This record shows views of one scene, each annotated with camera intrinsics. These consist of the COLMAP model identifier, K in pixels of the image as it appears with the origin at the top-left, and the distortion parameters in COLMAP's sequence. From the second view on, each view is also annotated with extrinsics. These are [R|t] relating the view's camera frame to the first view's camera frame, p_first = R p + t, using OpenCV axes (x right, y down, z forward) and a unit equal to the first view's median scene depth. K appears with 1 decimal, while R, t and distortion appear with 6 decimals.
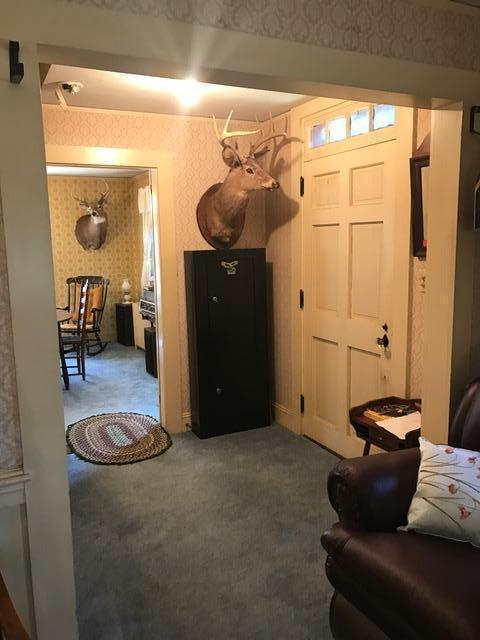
lens RADIAL K [[528.9, 0, 240.0], [0, 528.9, 320.0], [0, 0, 1]] dist [0.034926, 0.003131]
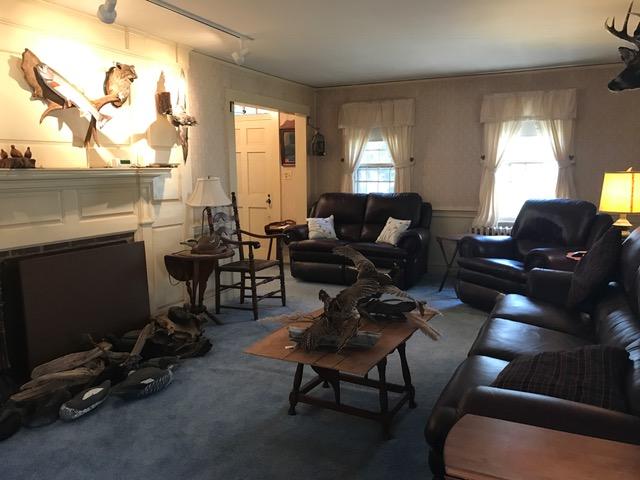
lens RADIAL K [[528.9, 0, 320.0], [0, 528.9, 240.0], [0, 0, 1]] dist [0.034926, 0.003131]
pose [[0.787554, -0.057726, 0.613535, -1.649220], [0.084071, 0.996359, -0.014172, 0.428864], [-0.610483, 0.062742, 0.789540, -1.648715]]
